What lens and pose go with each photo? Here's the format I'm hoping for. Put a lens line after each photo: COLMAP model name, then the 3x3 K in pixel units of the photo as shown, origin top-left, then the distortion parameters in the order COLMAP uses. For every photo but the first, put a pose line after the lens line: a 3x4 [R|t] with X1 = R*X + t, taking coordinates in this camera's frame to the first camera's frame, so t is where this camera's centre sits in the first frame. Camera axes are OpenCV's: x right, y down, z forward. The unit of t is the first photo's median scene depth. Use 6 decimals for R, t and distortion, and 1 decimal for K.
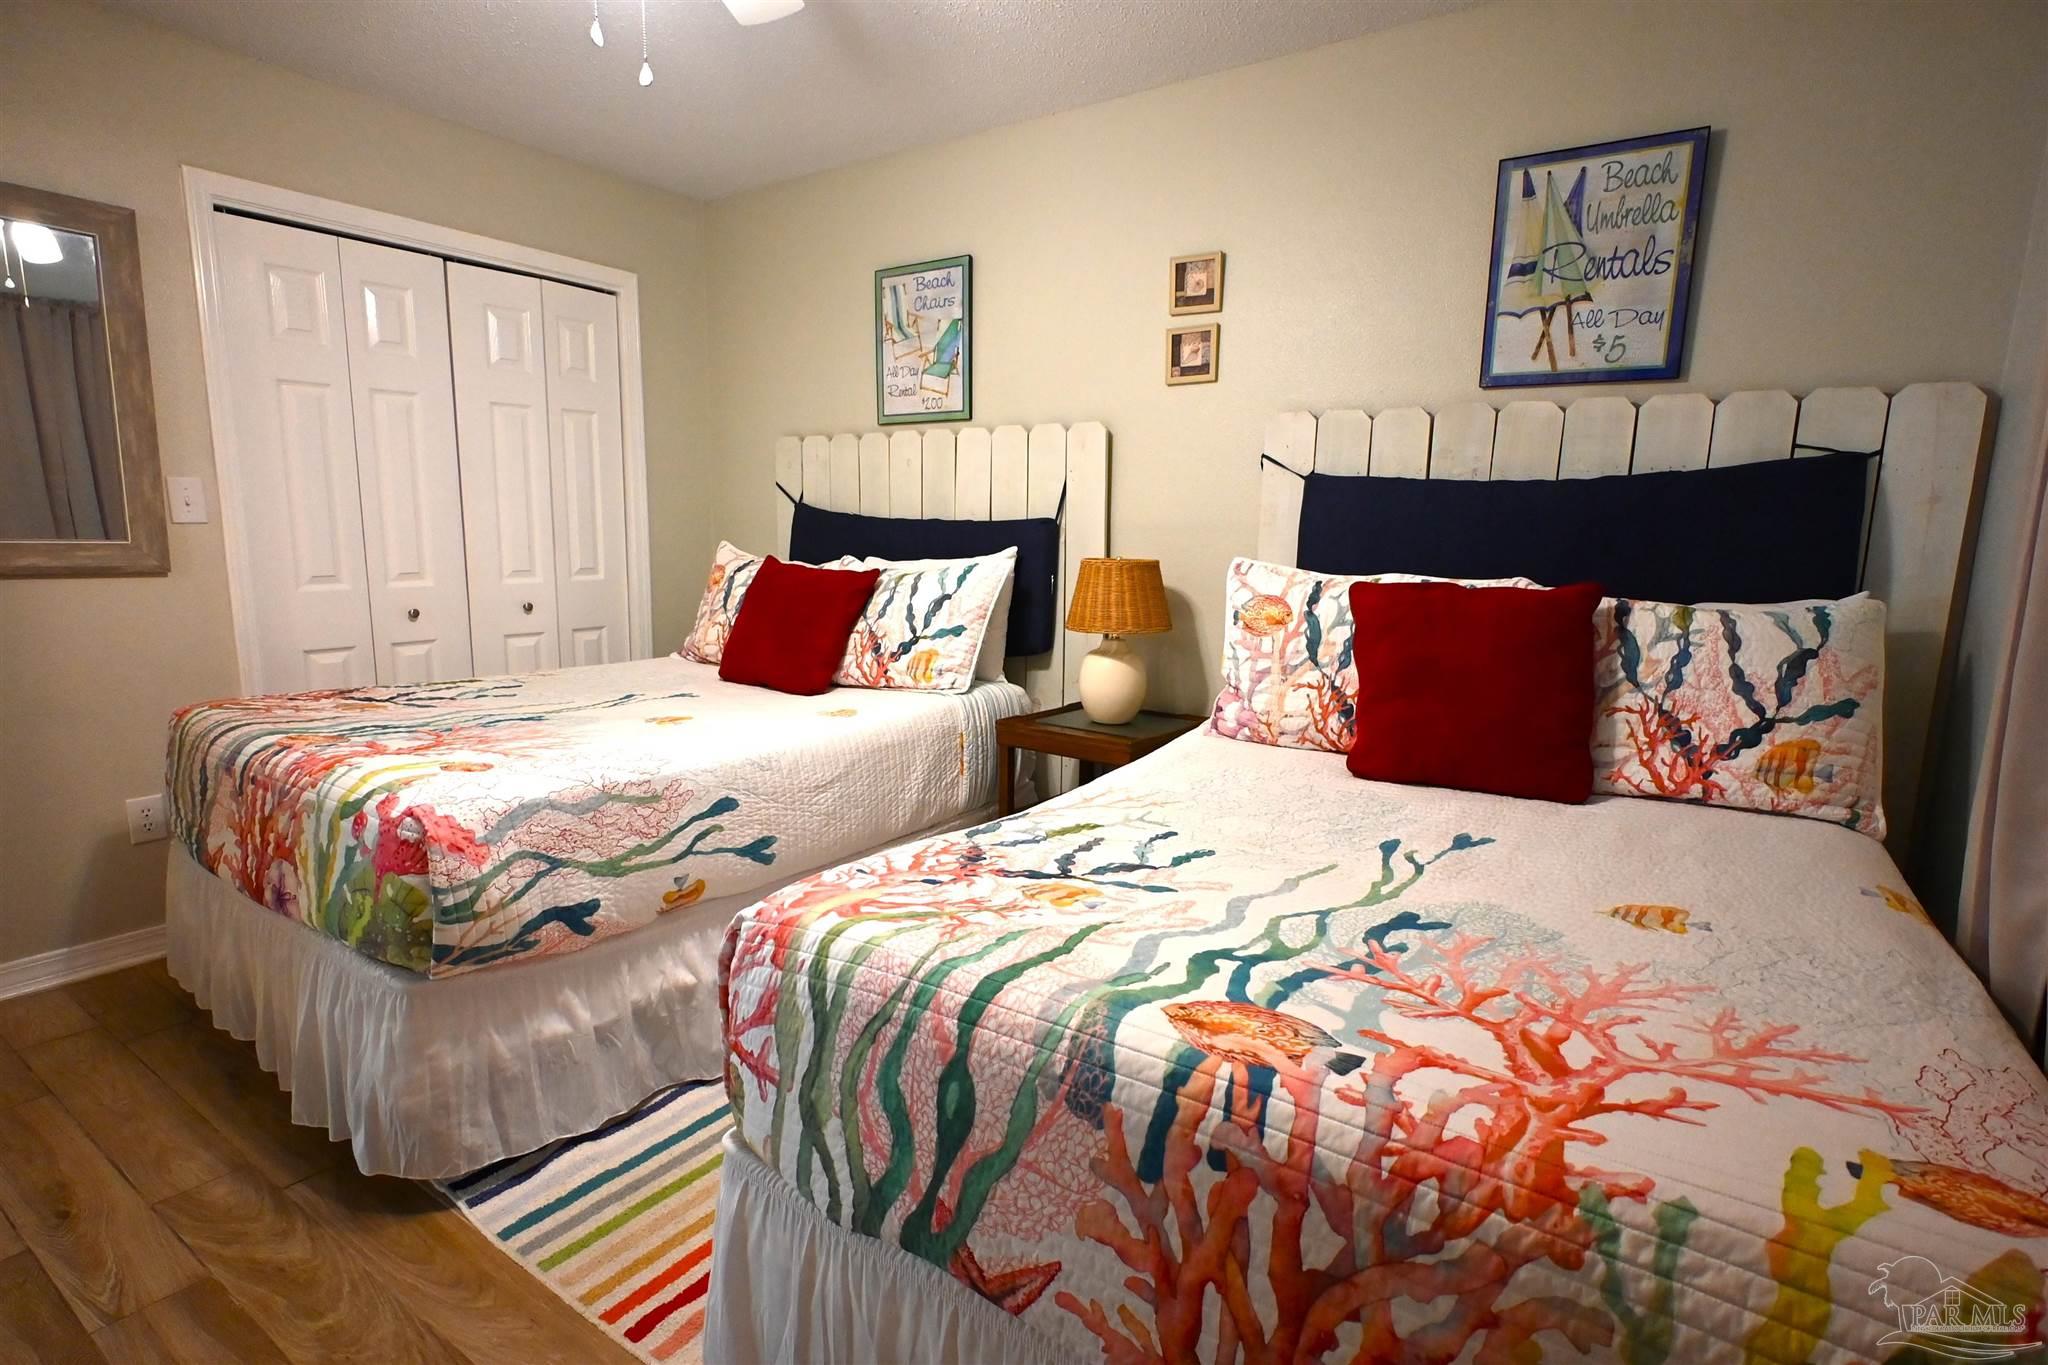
lens RADIAL K [[1022.6, 0, 1026.8], [0, 1022.6, 679.6], [0, 0, 1]] dist [0.002868, 0.000817]
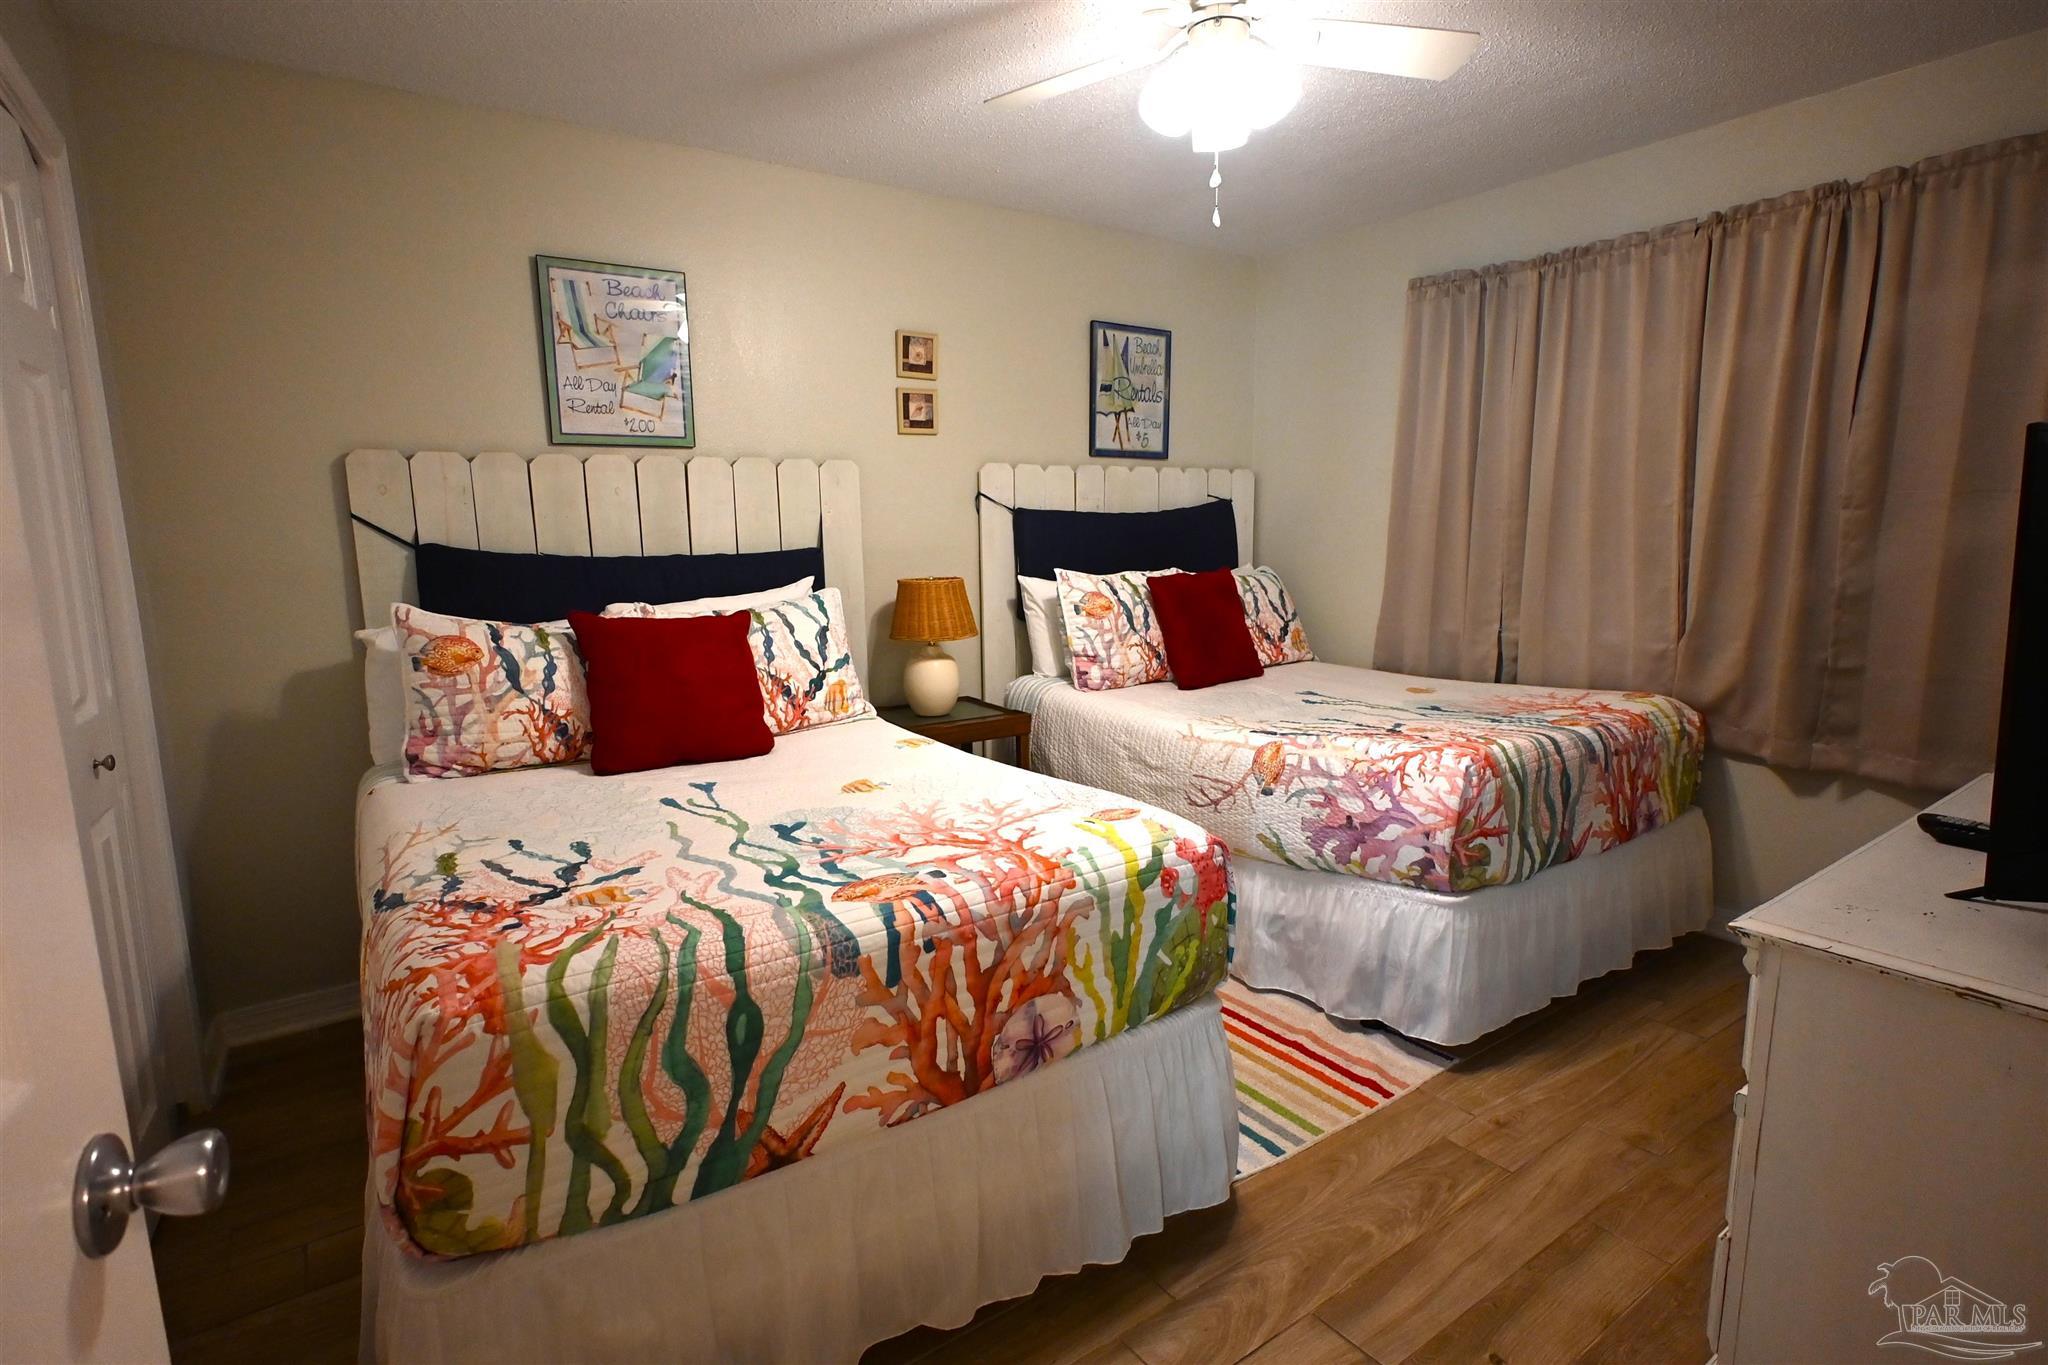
lens RADIAL K [[1015.4, 0, 1023.2], [0, 1015.4, 686.1], [0, 0, 1]] dist [-0.002650, 0.000947]
pose [[0.348241, -0.167766, 0.922270, -0.999631], [0.168012, 0.979094, 0.114662, -0.113270], [-0.922226, 0.115022, 0.369147, 0.474765]]
